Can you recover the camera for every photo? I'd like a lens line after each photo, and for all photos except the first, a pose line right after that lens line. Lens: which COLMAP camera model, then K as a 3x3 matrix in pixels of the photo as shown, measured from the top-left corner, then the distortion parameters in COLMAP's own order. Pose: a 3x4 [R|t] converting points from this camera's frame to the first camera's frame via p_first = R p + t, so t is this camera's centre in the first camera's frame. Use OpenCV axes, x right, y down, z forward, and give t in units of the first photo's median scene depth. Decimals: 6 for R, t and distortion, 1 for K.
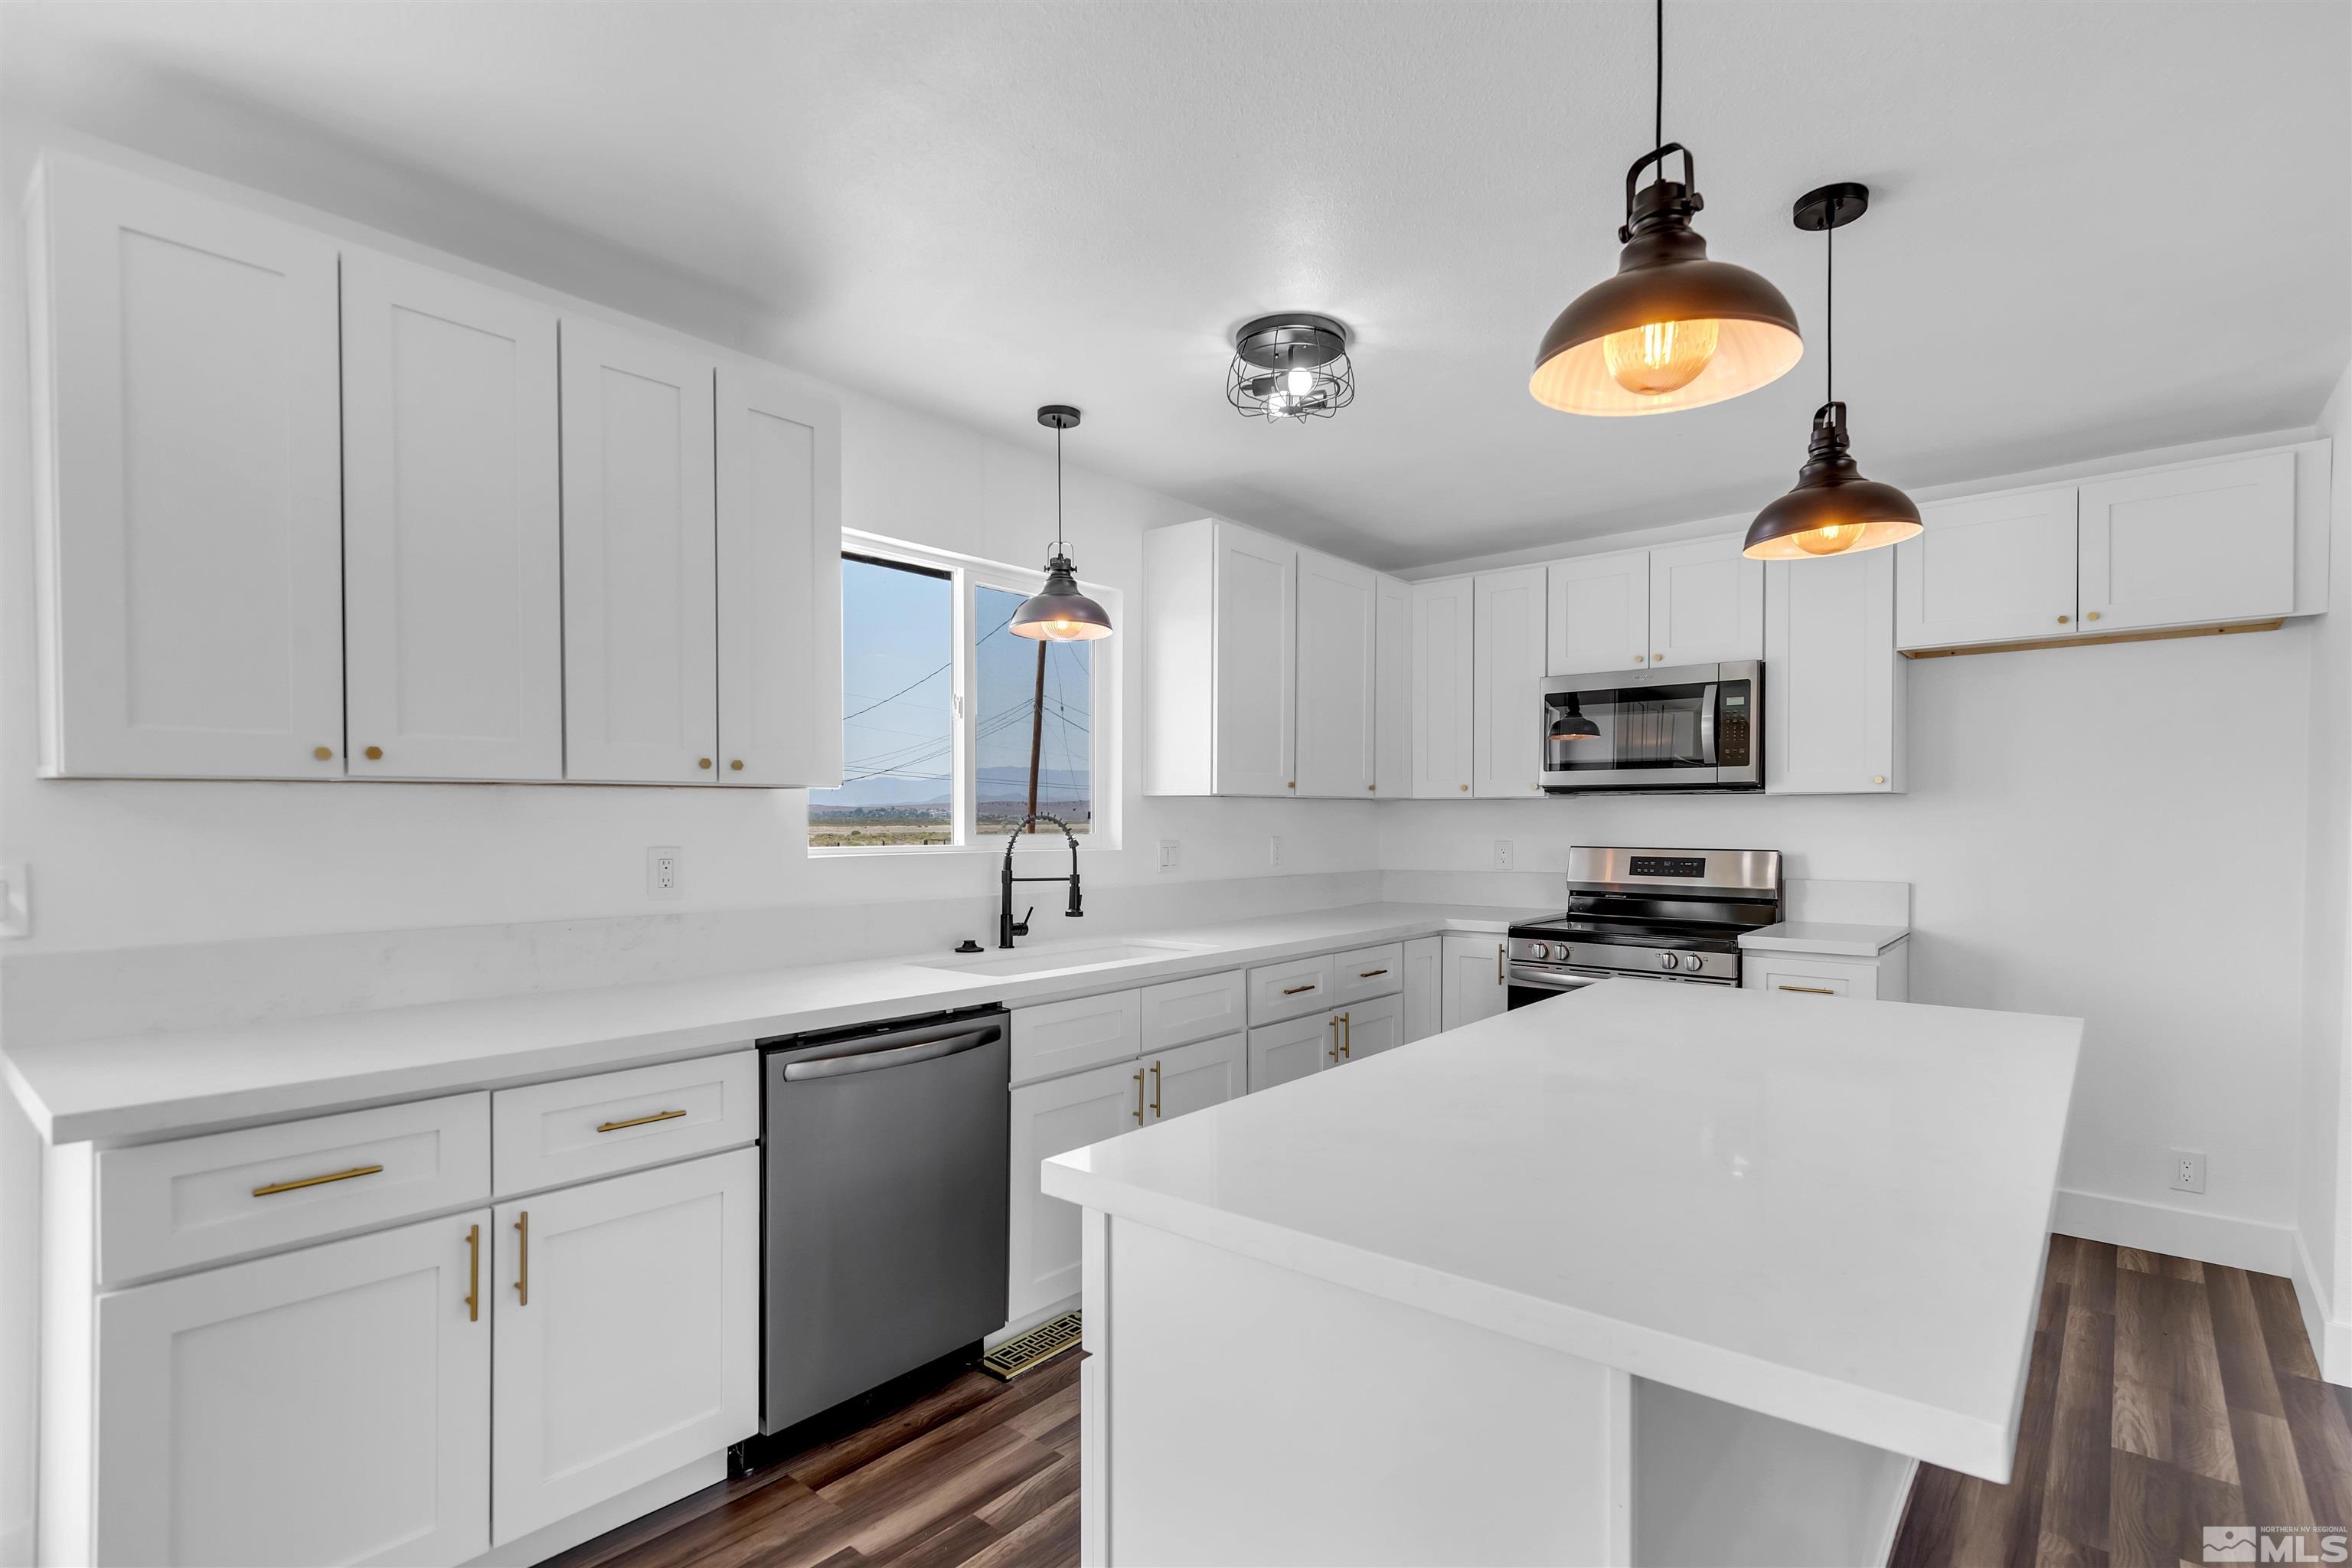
lens RADIAL K [[1128.7, 0, 1203.5], [0, 1128.7, 827.9], [0, 0, 1]] dist [0.002695, 0.001516]
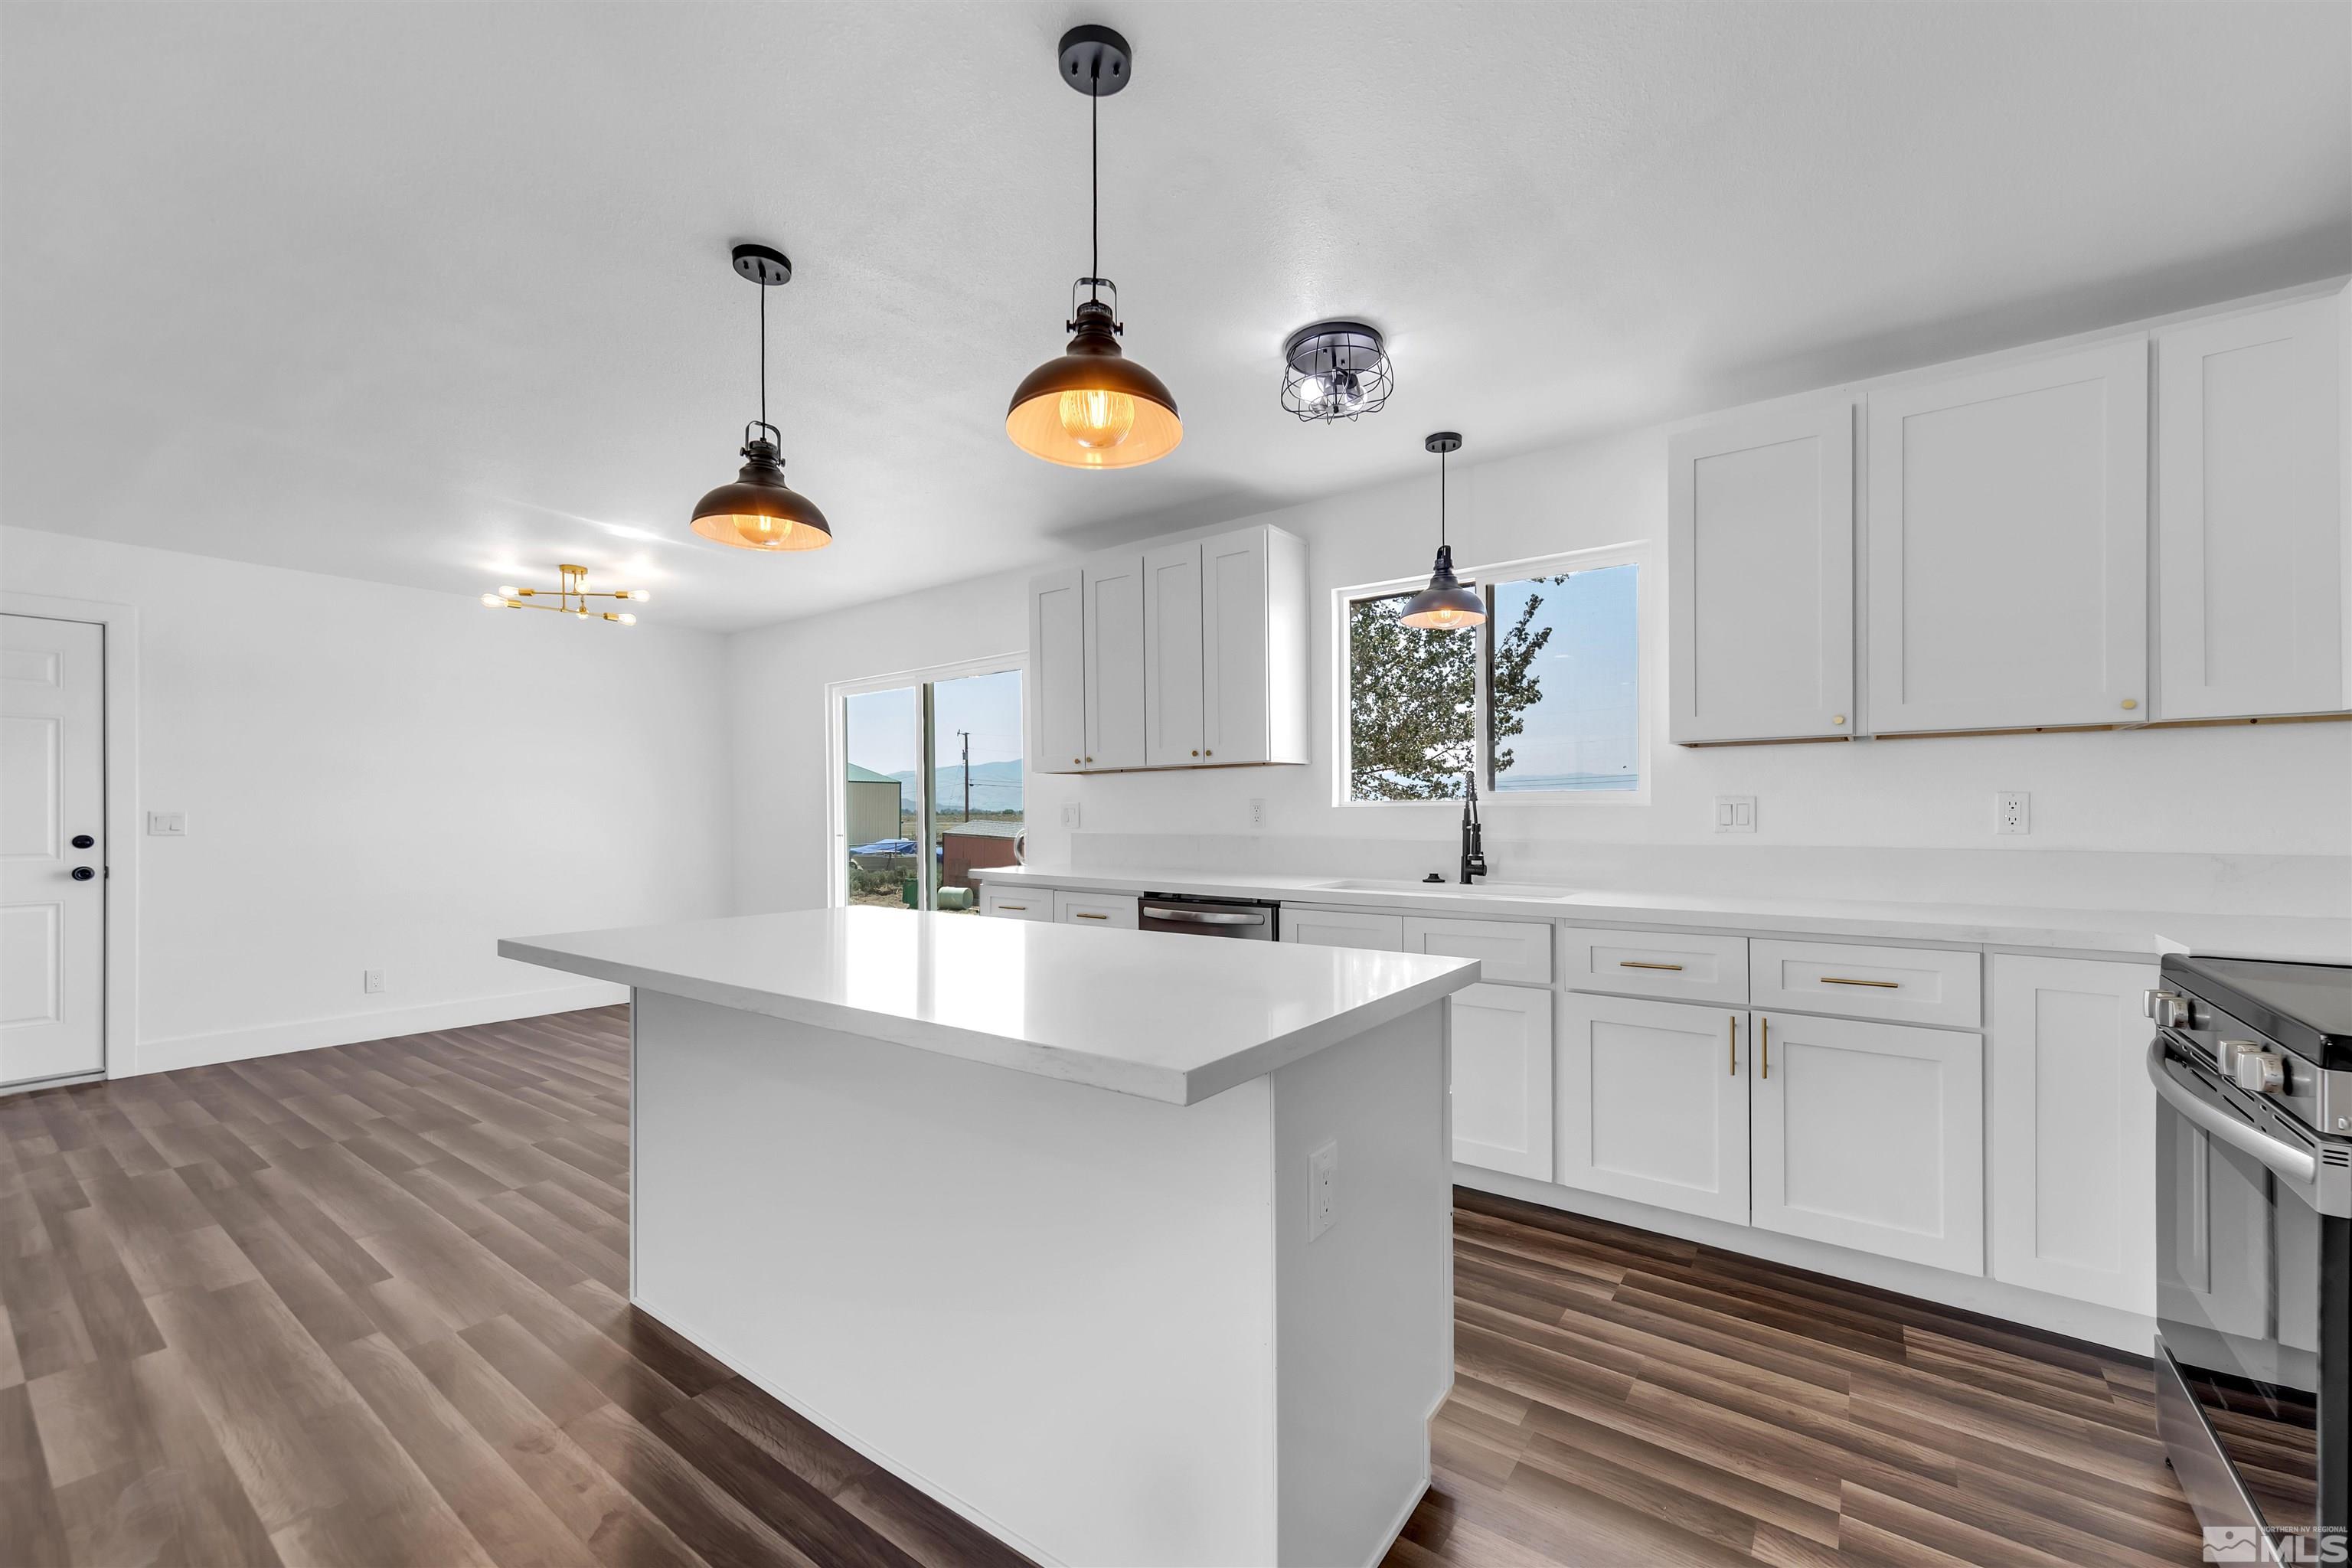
lens RADIAL K [[942.9, 0, 1206.6], [0, 942.9, 811.2], [0, 0, 1]] dist [0.000940, -0.000057]
pose [[0.065040, 0.000739, -0.997882, 0.800089], [-0.003162, 0.999995, 0.000535, 0.027140], [0.997878, 0.003121, 0.065042, 0.636725]]
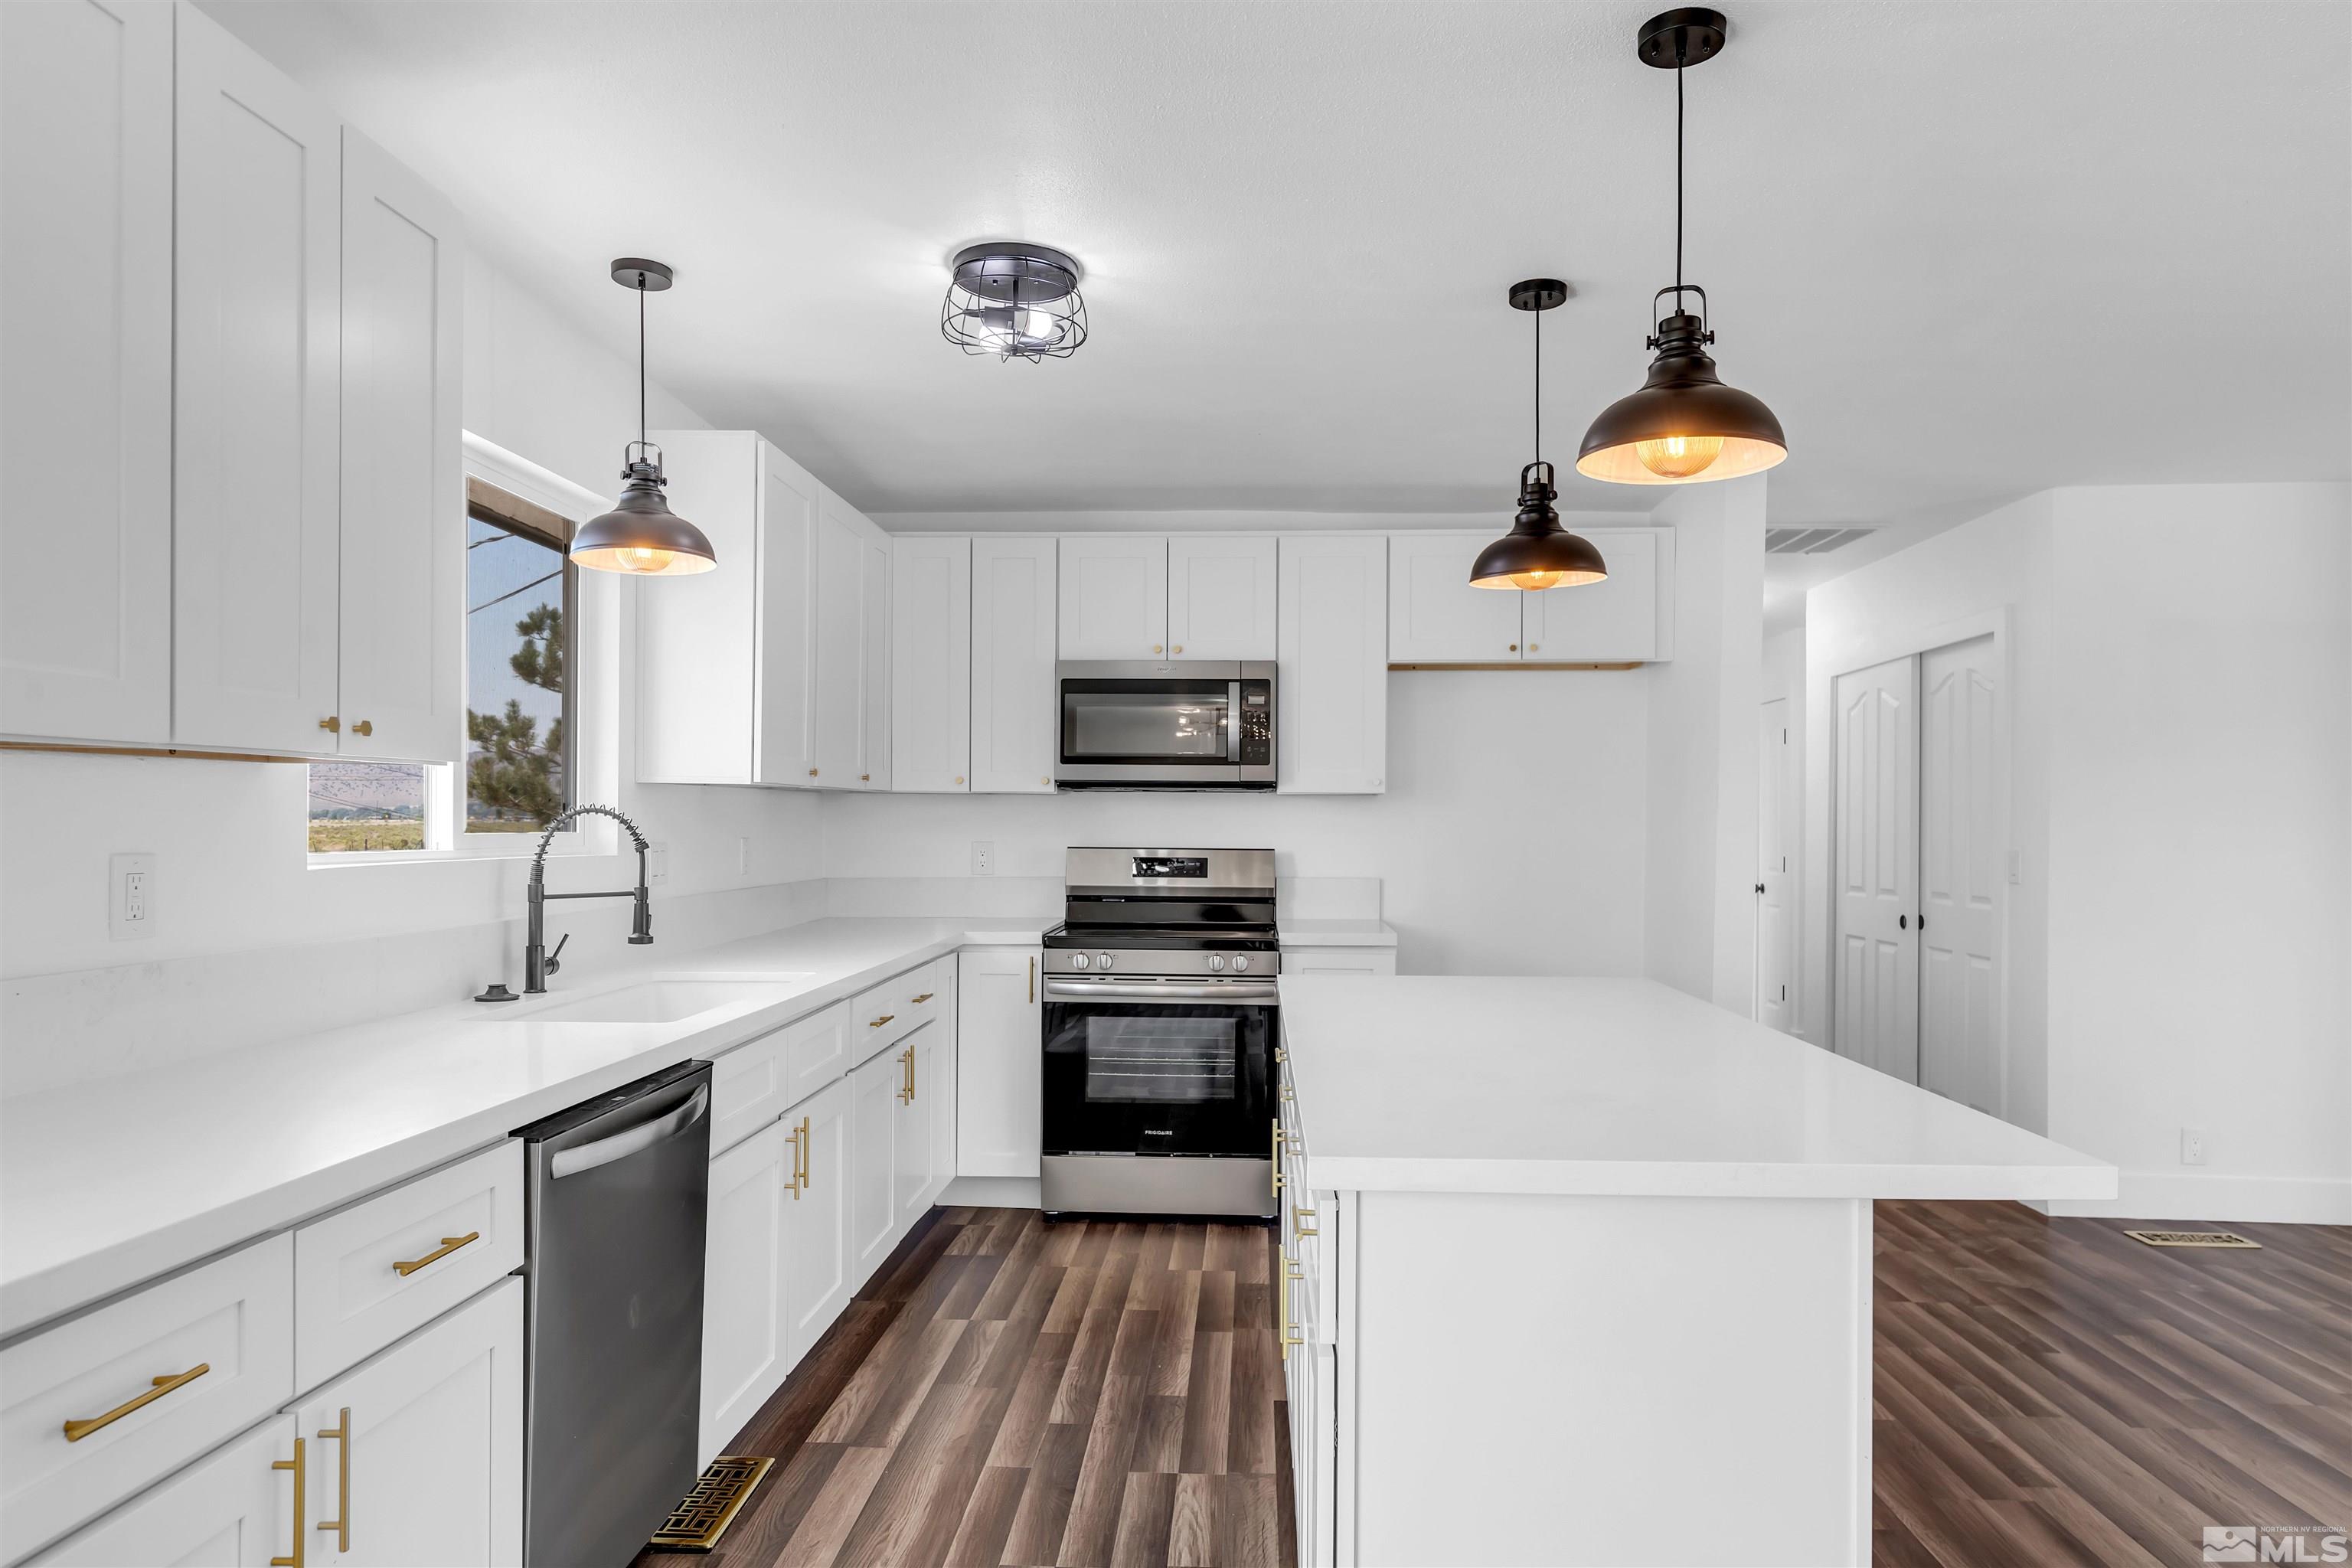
lens RADIAL K [[1429.6, 0, 1201.7], [0, 1429.6, 828.0], [0, 0, 1]] dist [0.002925, 0.002681]
pose [[0.797010, 0.001427, 0.603964, -0.375952], [-0.001648, 0.999999, -0.000187, 0.001415], [-0.603964, -0.000846, 0.797012, 0.021549]]
